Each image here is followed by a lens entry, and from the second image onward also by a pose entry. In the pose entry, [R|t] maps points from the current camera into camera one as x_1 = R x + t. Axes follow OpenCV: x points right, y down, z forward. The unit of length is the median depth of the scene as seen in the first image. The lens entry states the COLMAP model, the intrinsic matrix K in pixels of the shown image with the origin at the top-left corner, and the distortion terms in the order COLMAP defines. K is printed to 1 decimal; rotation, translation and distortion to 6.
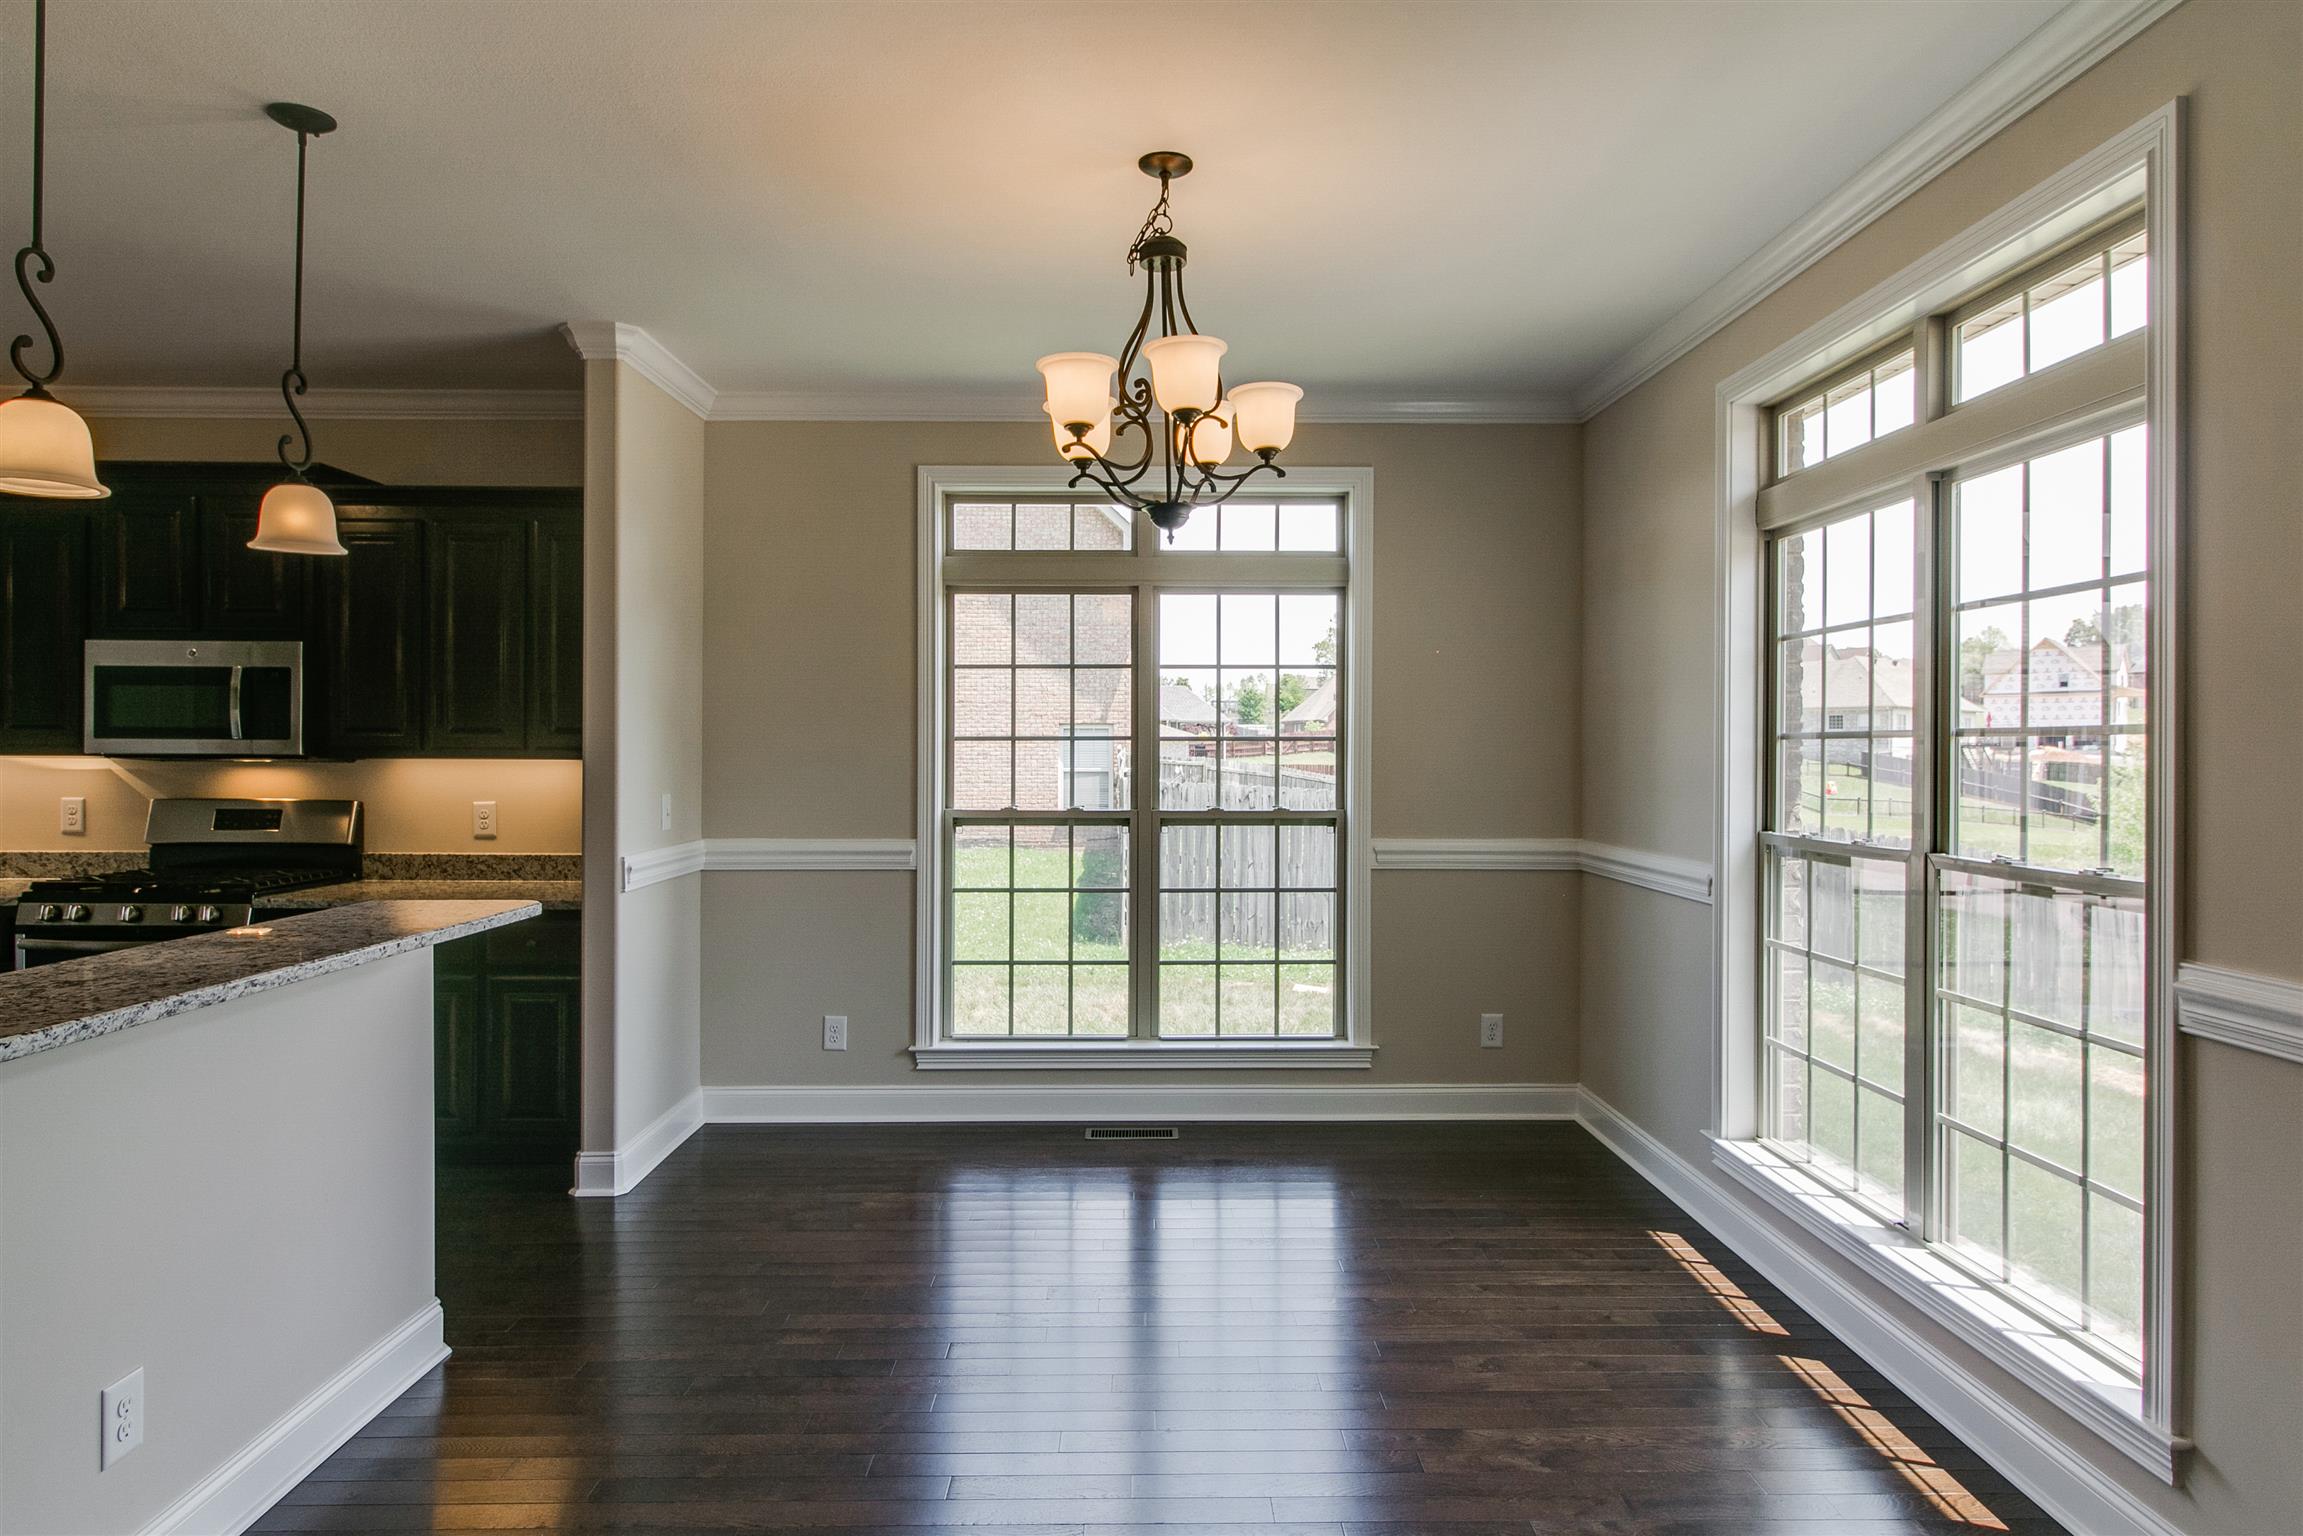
lens RADIAL K [[1327.2, 0, 1153.0], [0, 1327.2, 749.9], [0, 0, 1]] dist [-0.000168, 0.000854]
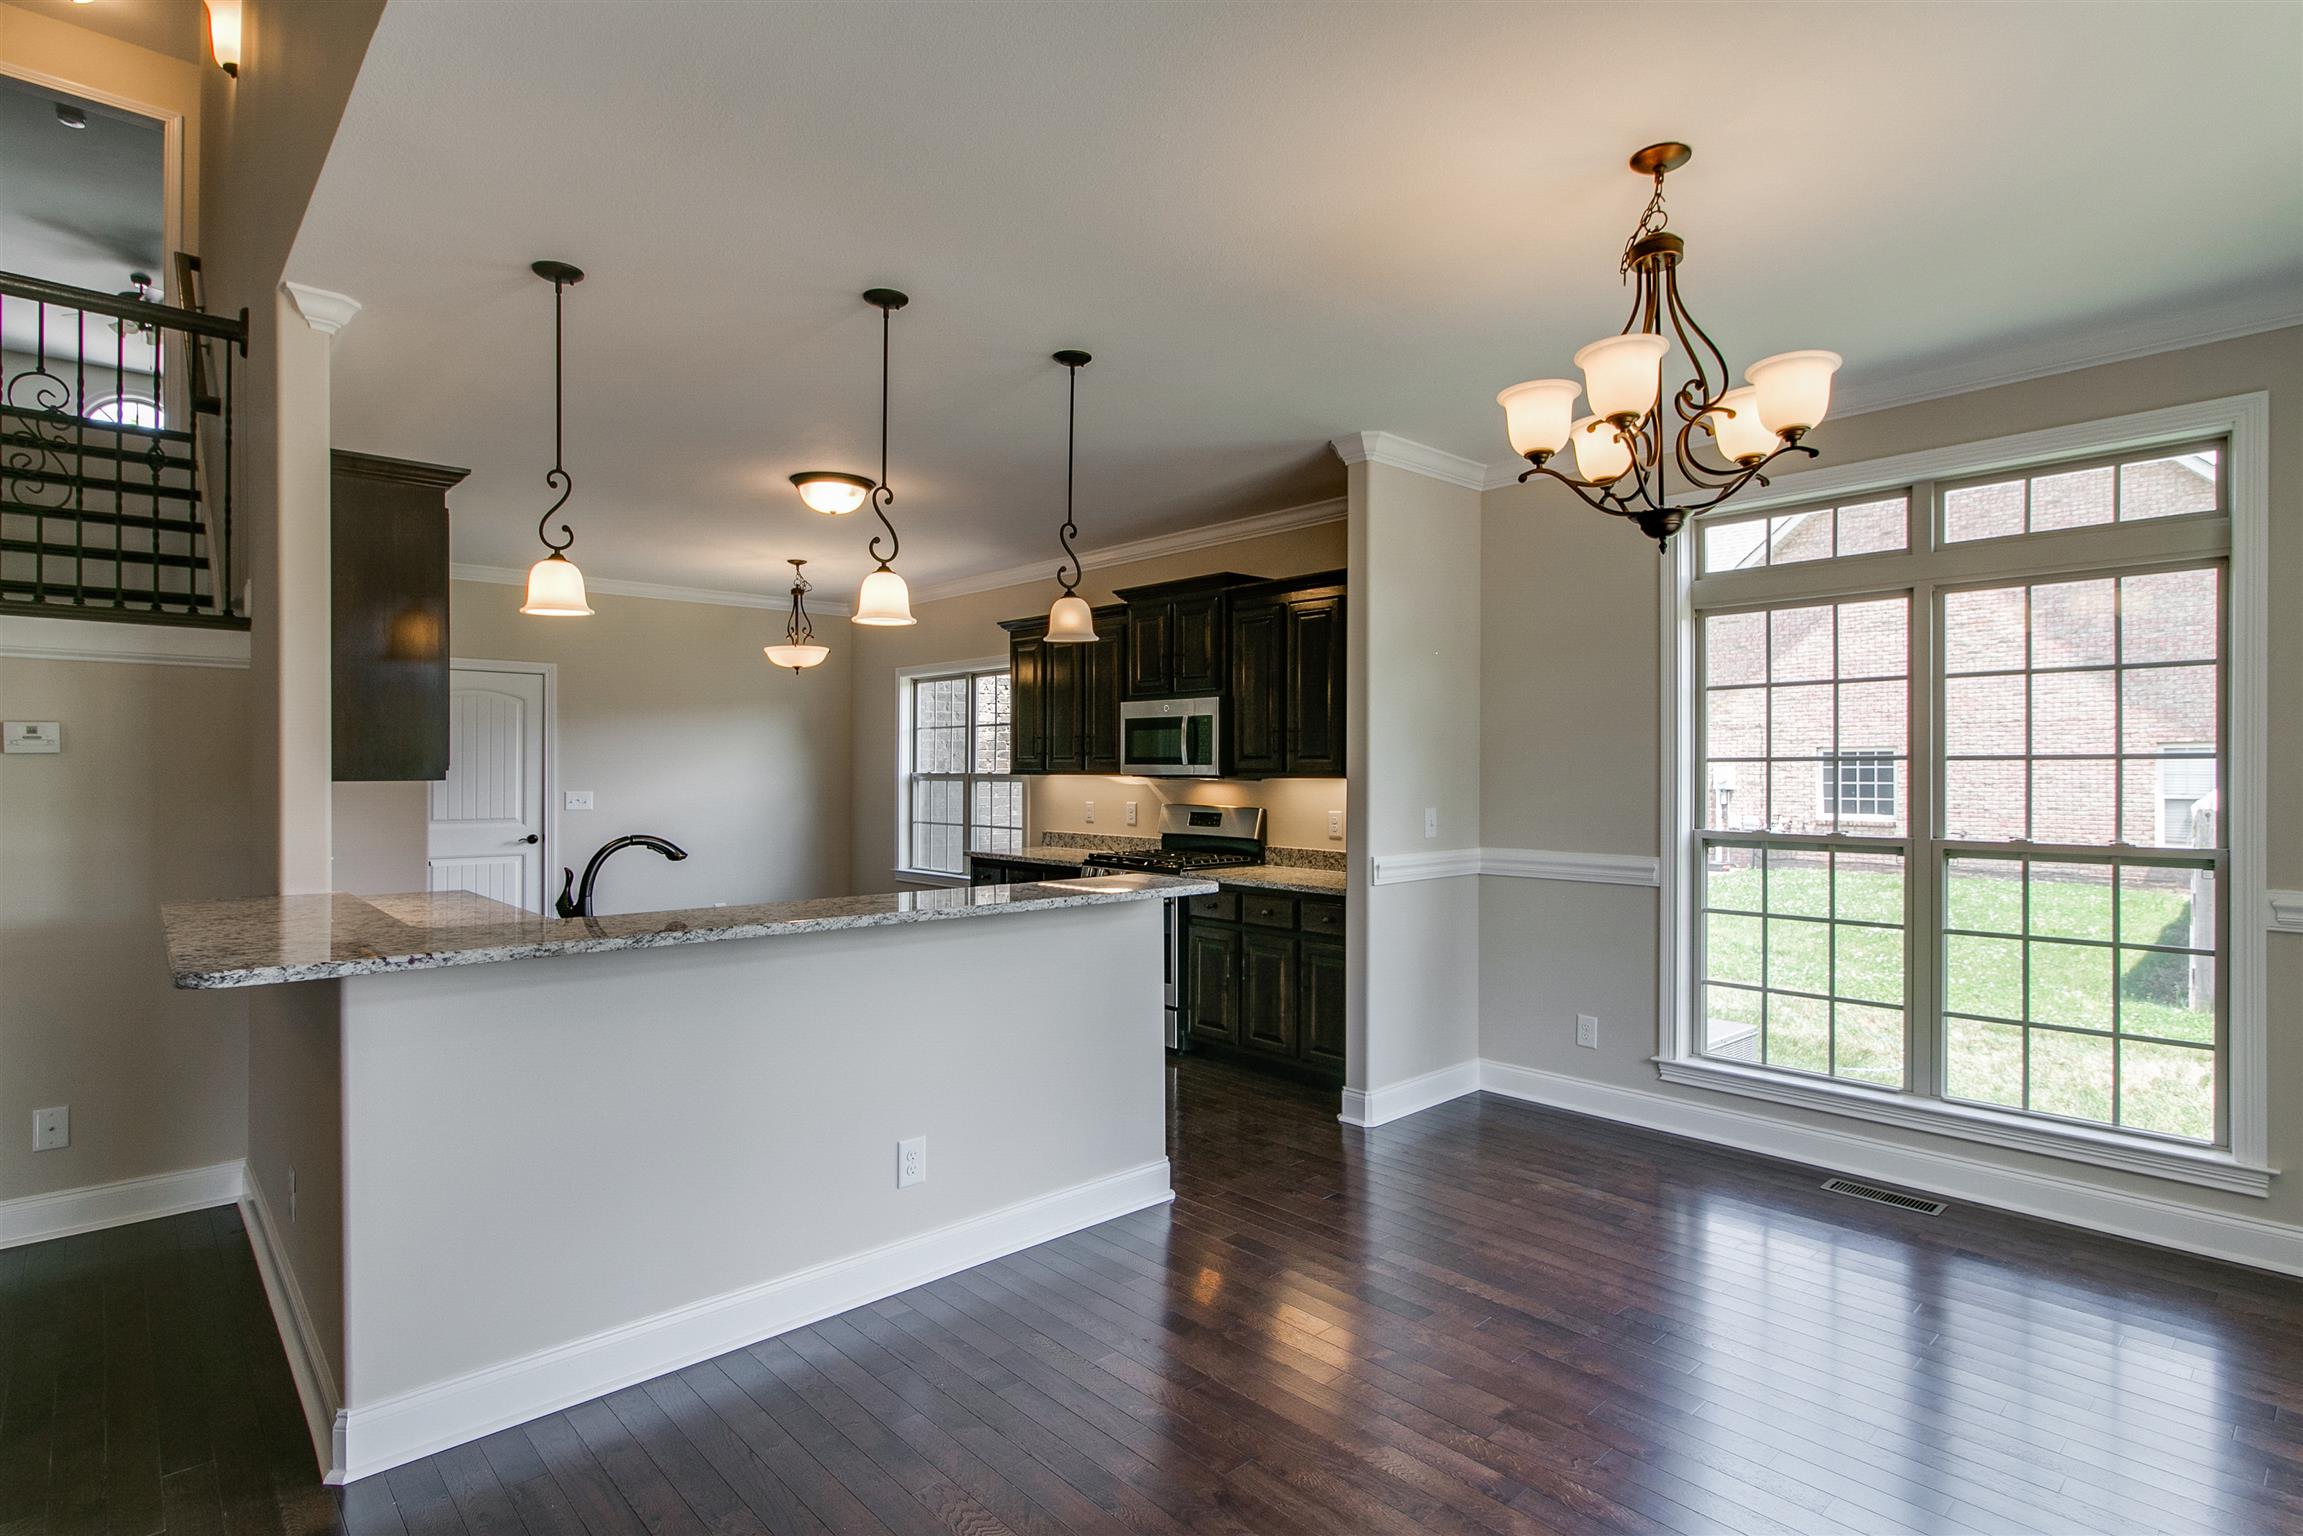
lens RADIAL K [[1152.1, 0, 1151.5], [0, 1152.1, 768.0], [0, 0, 1]] dist [-0.002001, -0.000432]
pose [[0.665690, -0.003724, -0.746219, 0.233249], [0.000485, 0.999989, -0.004558, 0.001517], [0.746228, 0.002672, 0.665685, 0.106299]]
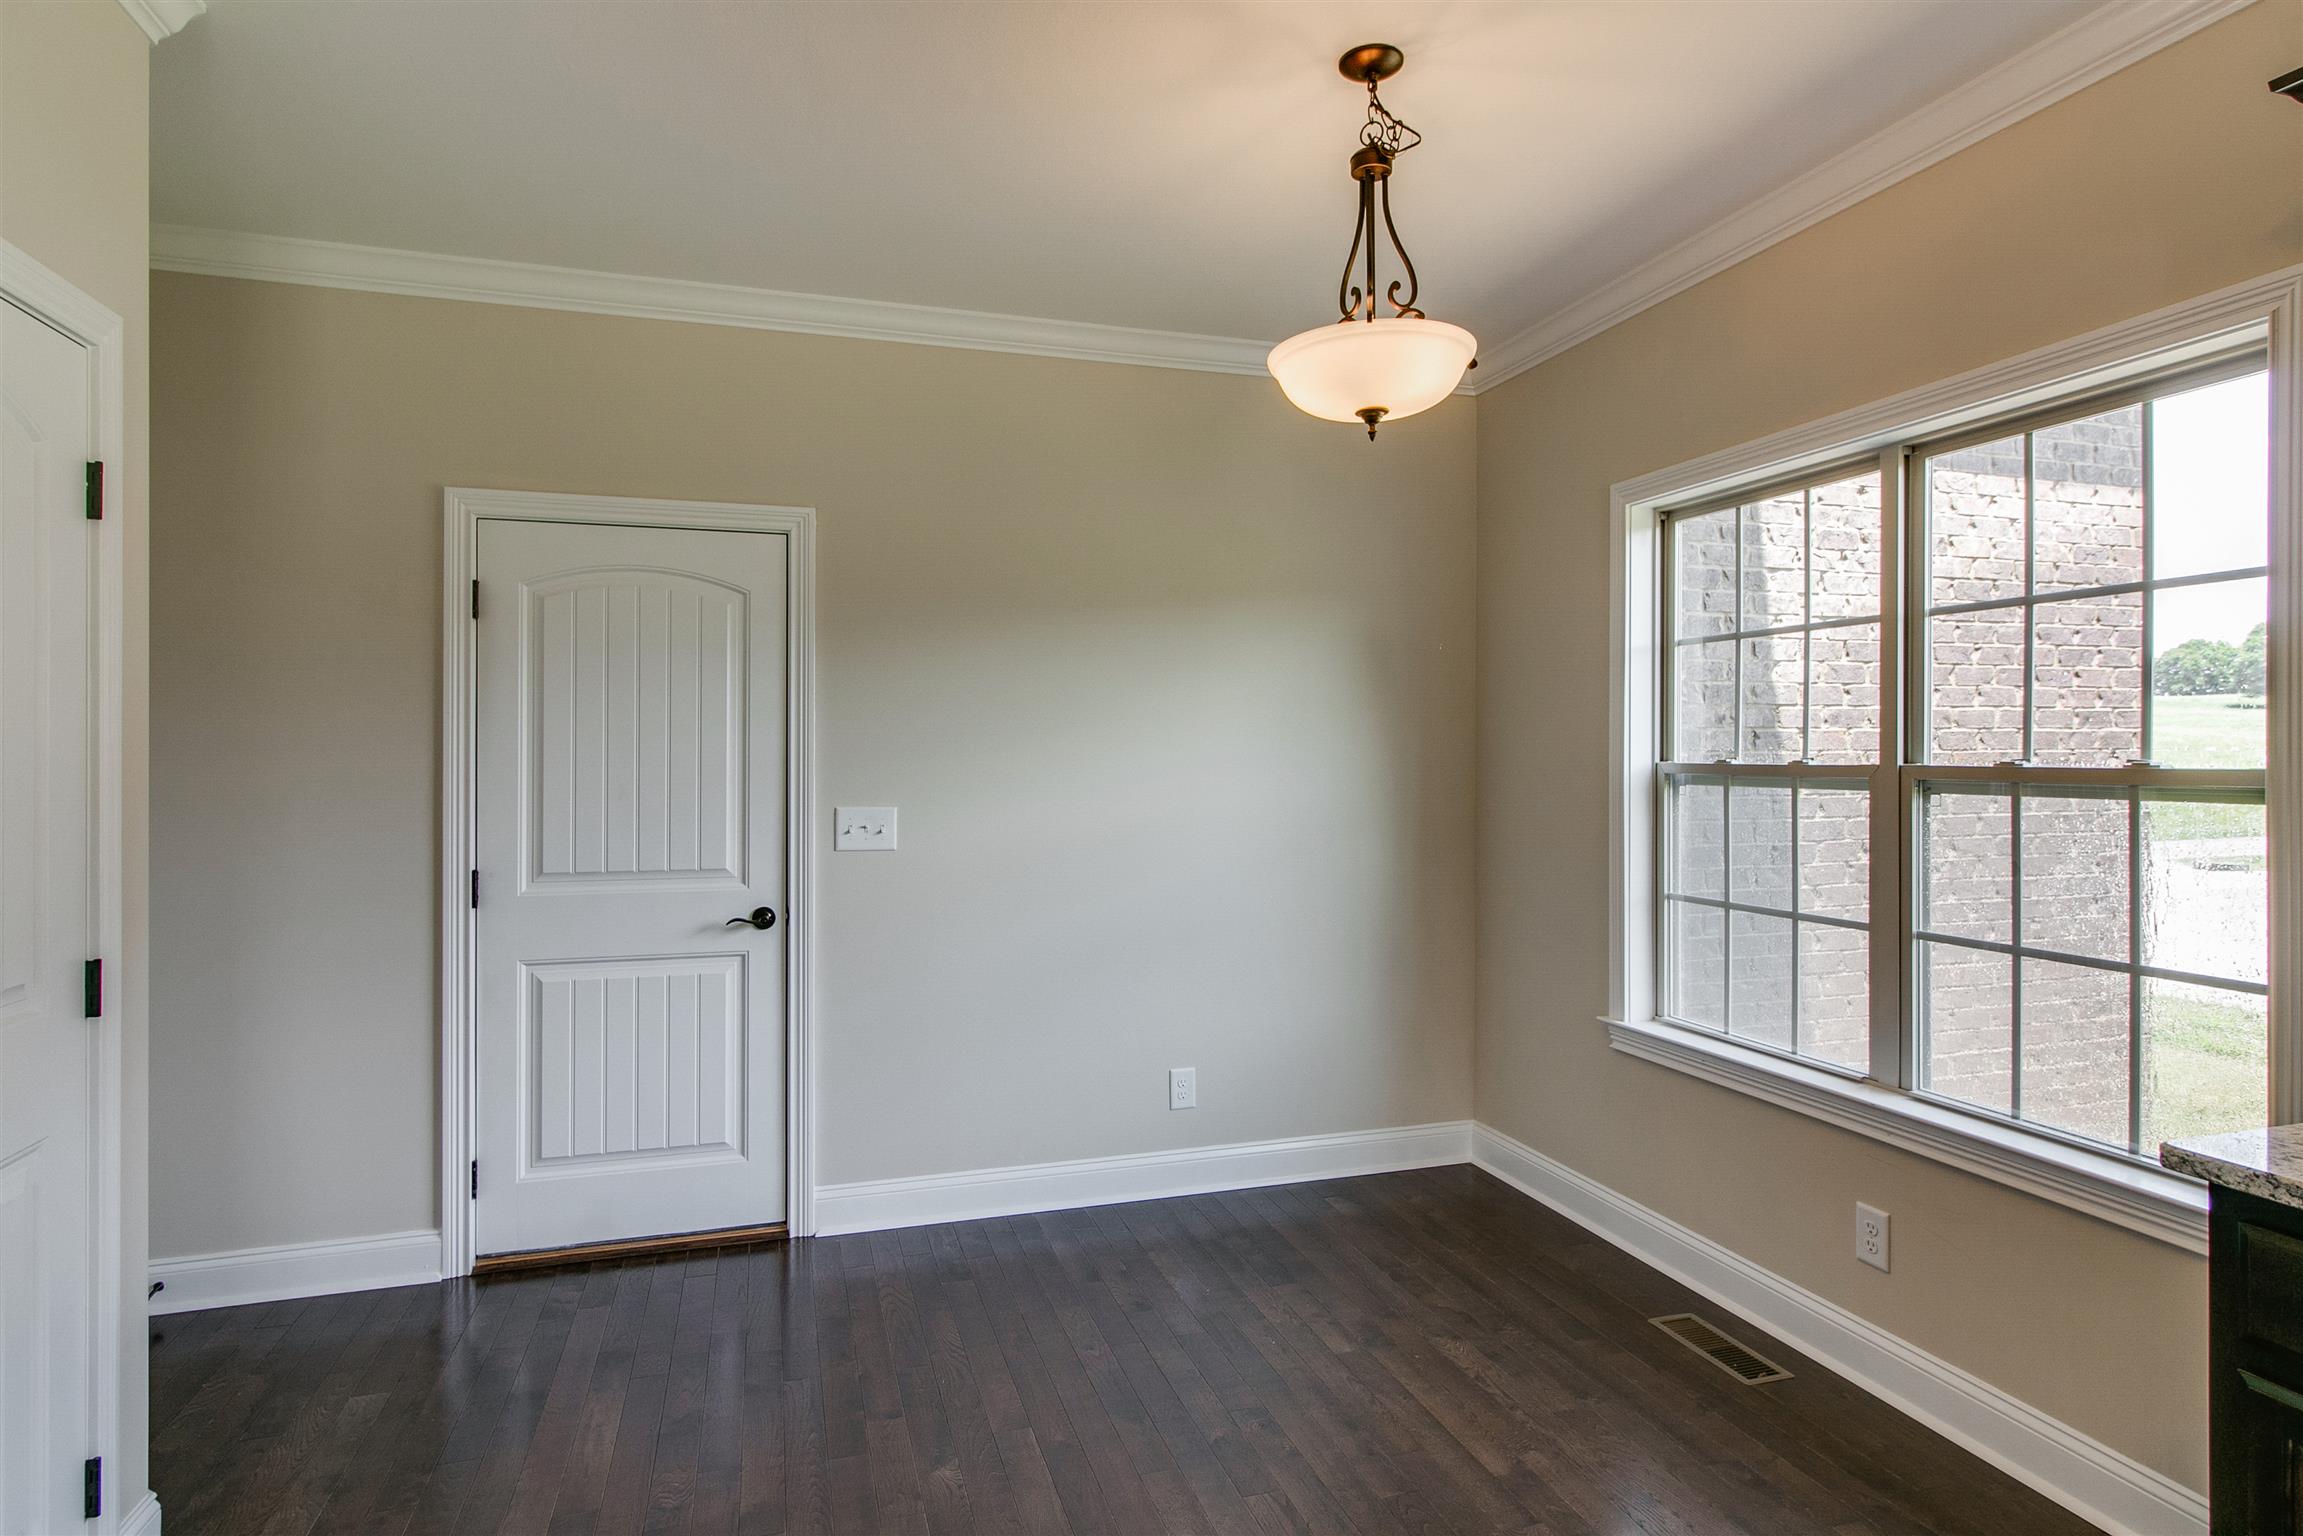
lens RADIAL K [[1249.6, 0, 1170.5], [0, 1249.6, 752.9], [0, 0, 1]] dist [0.001121, 0.001876]
pose [[0.294504, -0.005878, -0.955632, -0.762069], [0.000333, 0.999982, -0.006048, -0.001153], [0.955650, 0.001463, 0.294500, 0.546846]]
